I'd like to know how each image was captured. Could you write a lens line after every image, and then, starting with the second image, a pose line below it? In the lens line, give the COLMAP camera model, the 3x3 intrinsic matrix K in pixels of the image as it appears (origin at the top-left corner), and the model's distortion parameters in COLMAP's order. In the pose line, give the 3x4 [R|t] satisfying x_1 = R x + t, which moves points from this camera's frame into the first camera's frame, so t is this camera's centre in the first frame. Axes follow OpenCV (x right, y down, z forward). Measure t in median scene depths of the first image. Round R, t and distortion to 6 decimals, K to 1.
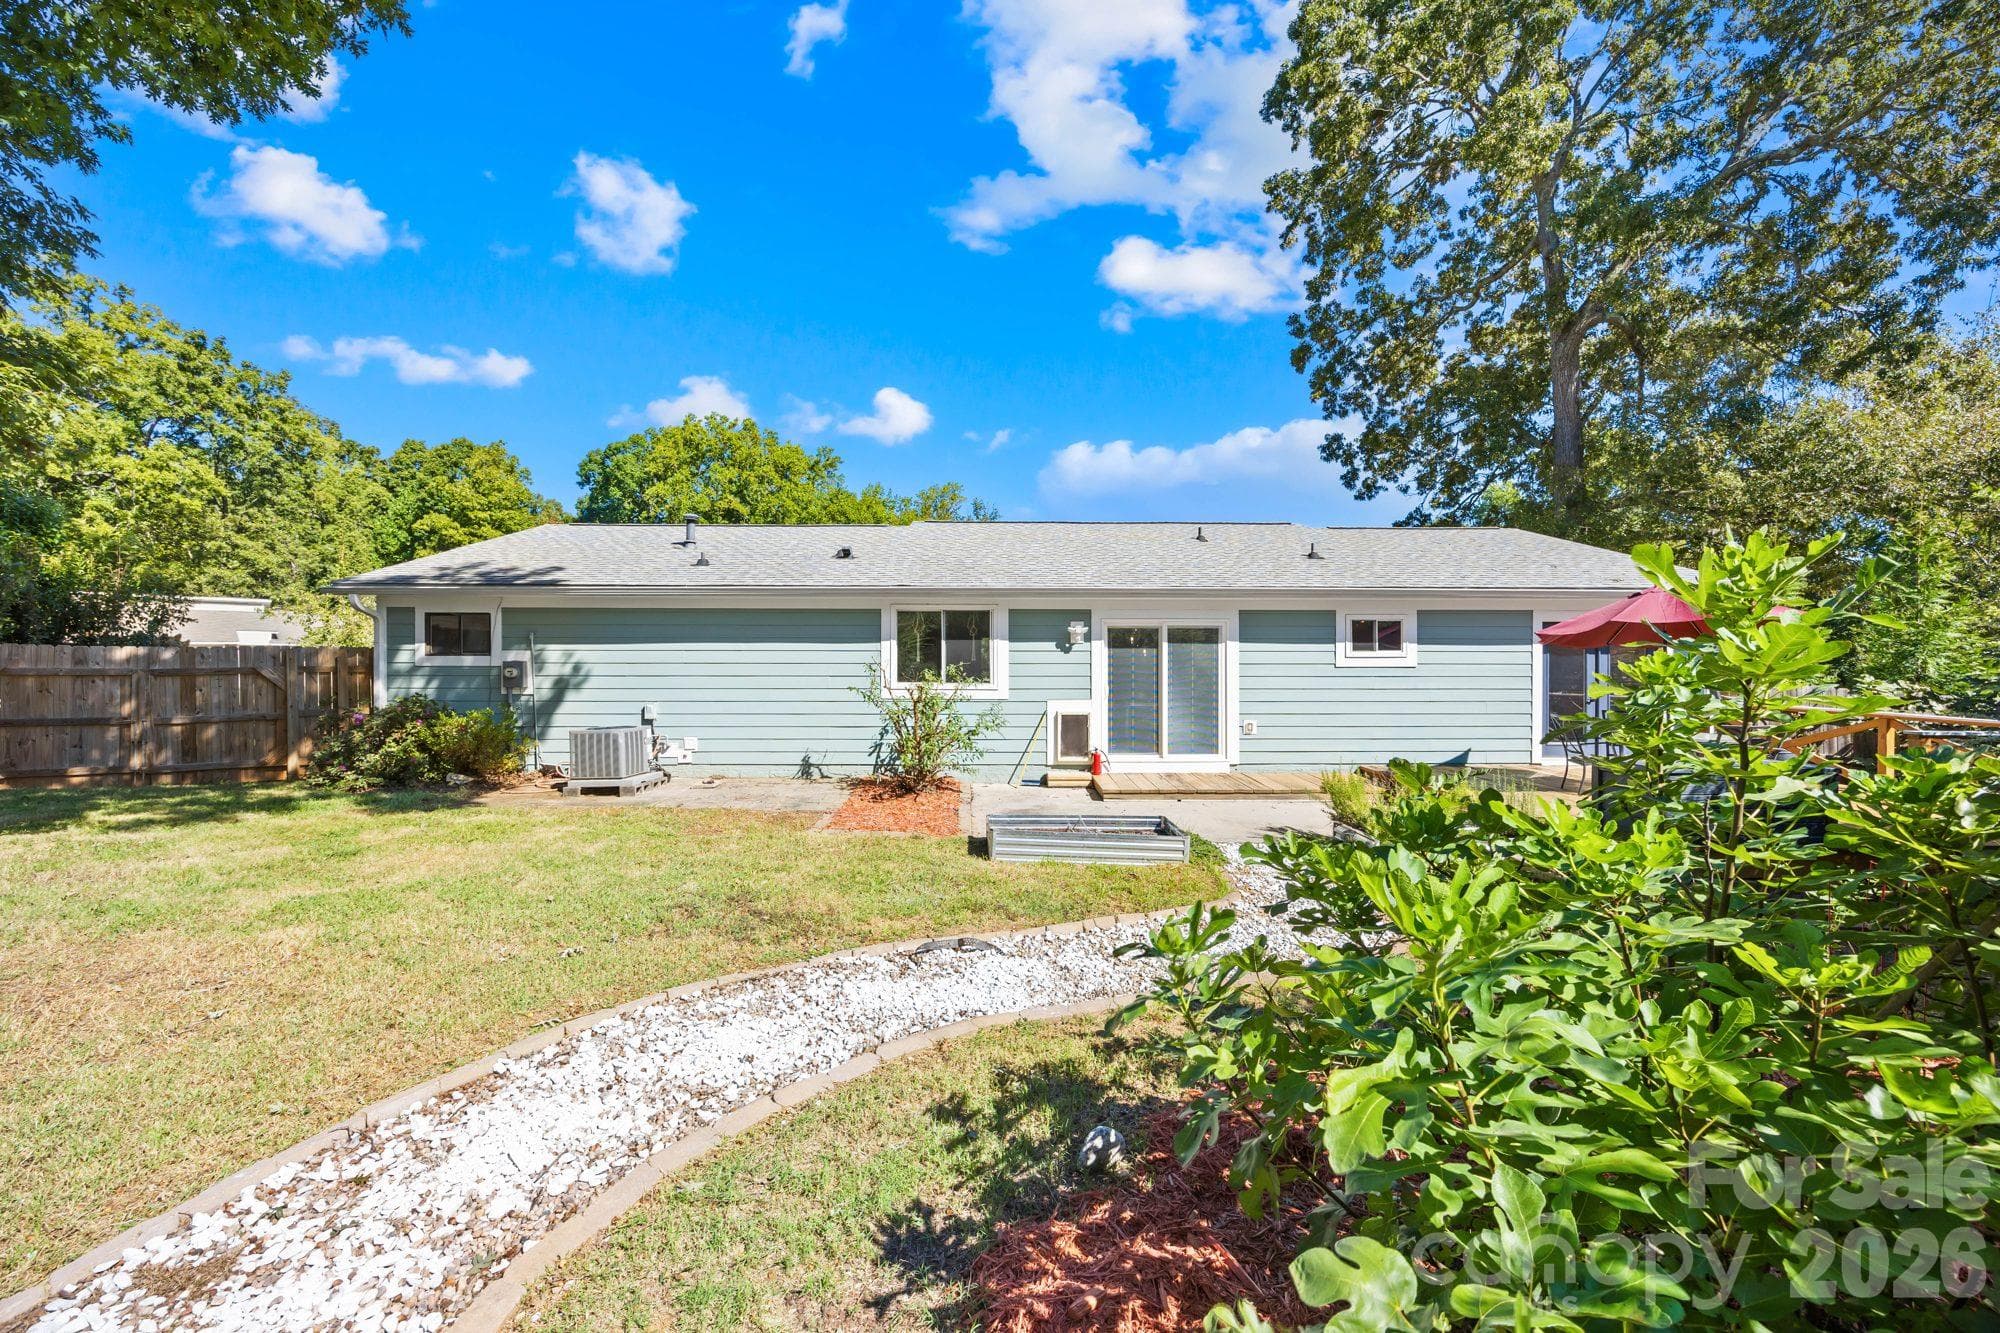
lens RADIAL K [[764.9, 0, 1002.0], [0, 764.9, 666.5], [0, 0, 1]] dist [-0.003813, -0.000297]
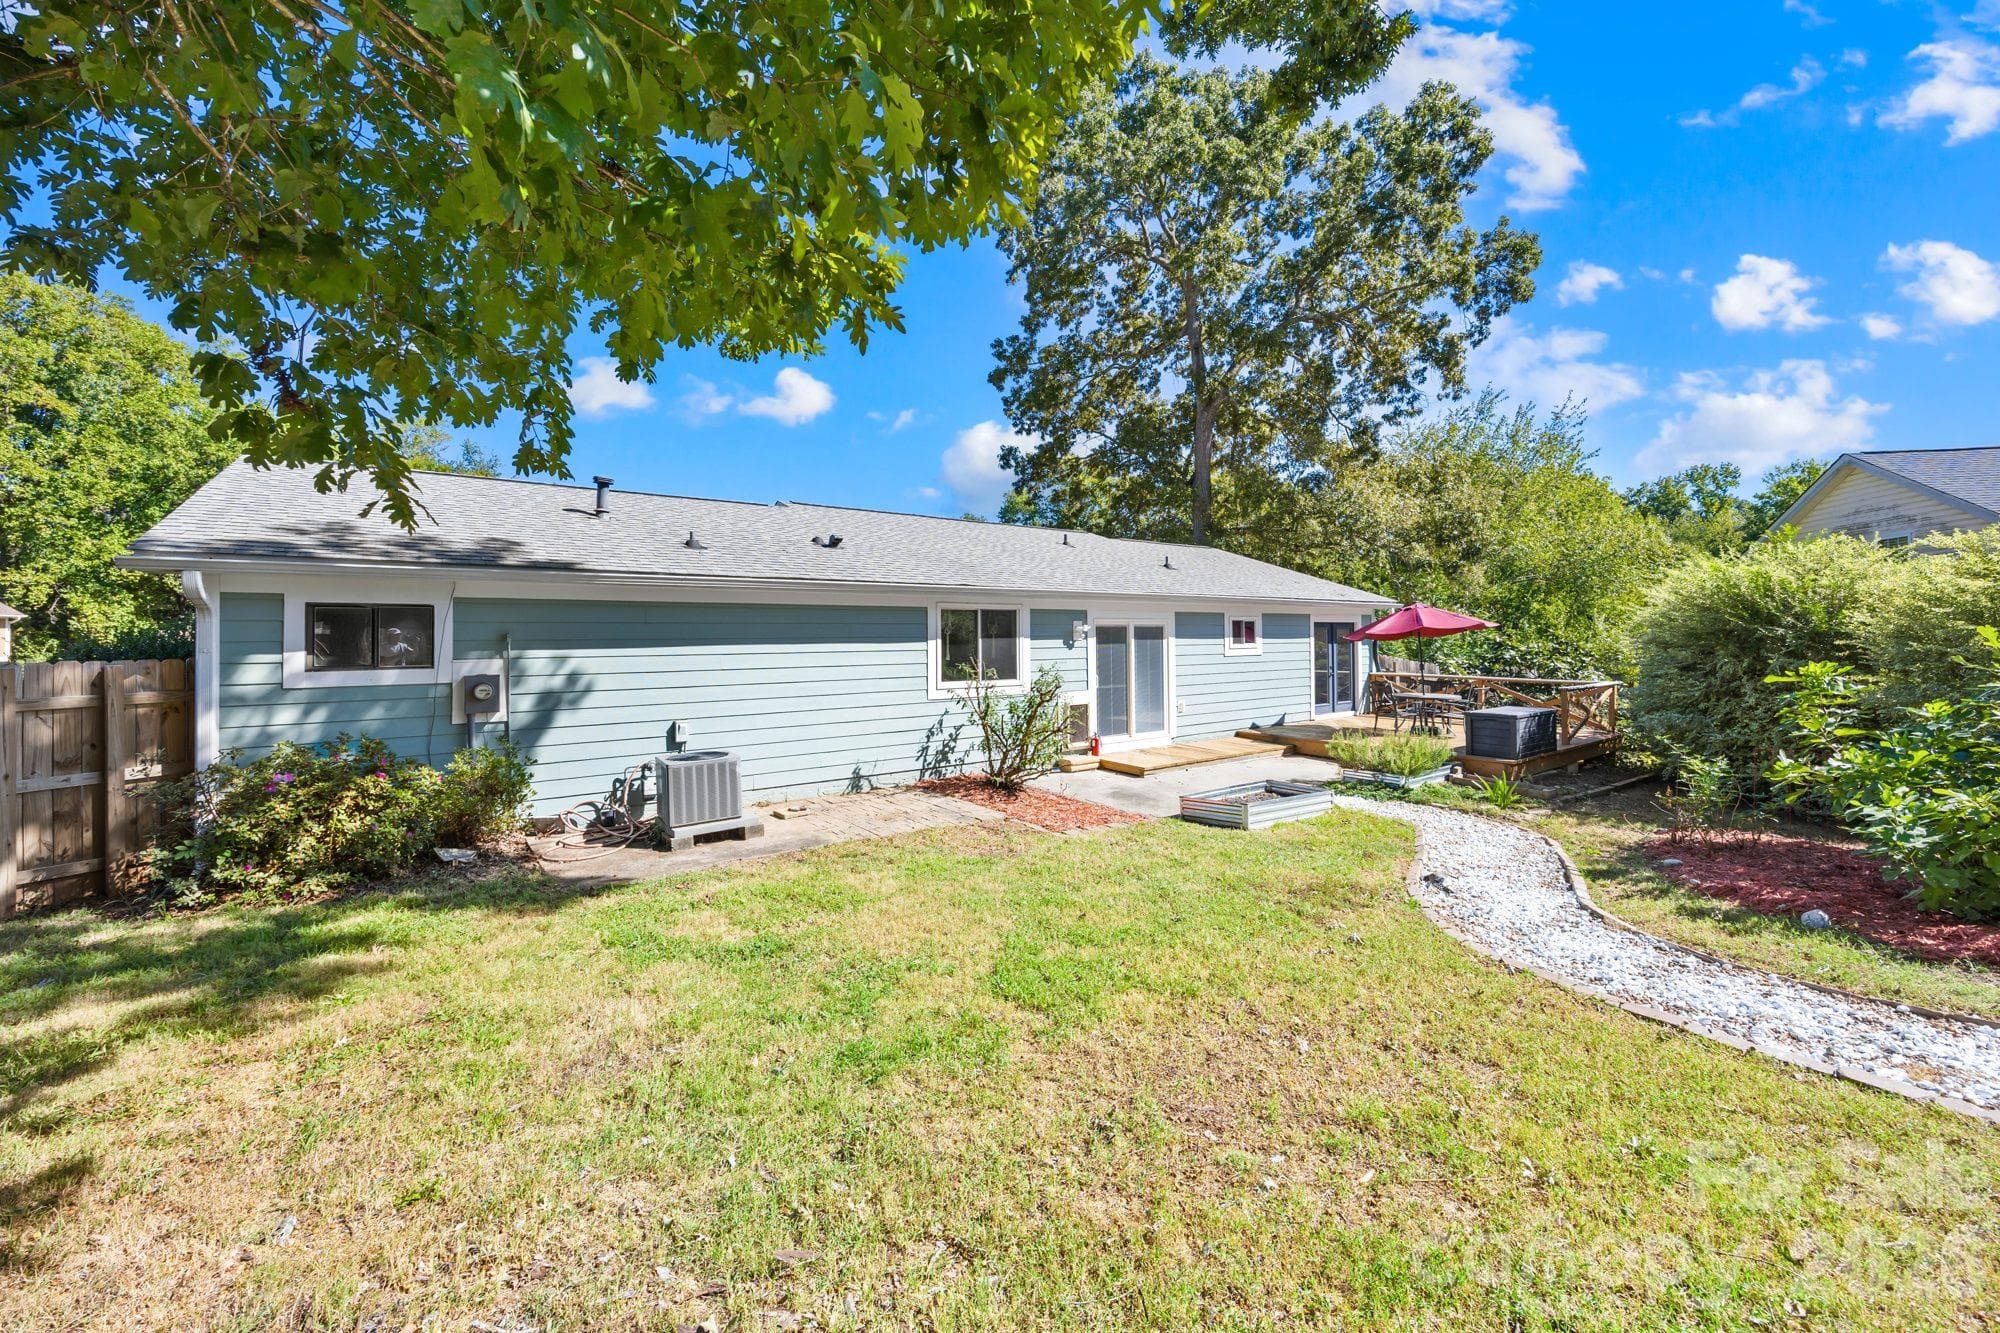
lens RADIAL K [[764.9, 0, 1041.4], [0, 764.9, 624.0], [0, 0, 1]] dist [-0.003813, -0.000297]
pose [[0.812870, 0.003457, 0.582434, -0.593430], [0.011423, 0.999695, -0.021876, -0.030382], [-0.582332, 0.024436, 0.812583, 0.126132]]
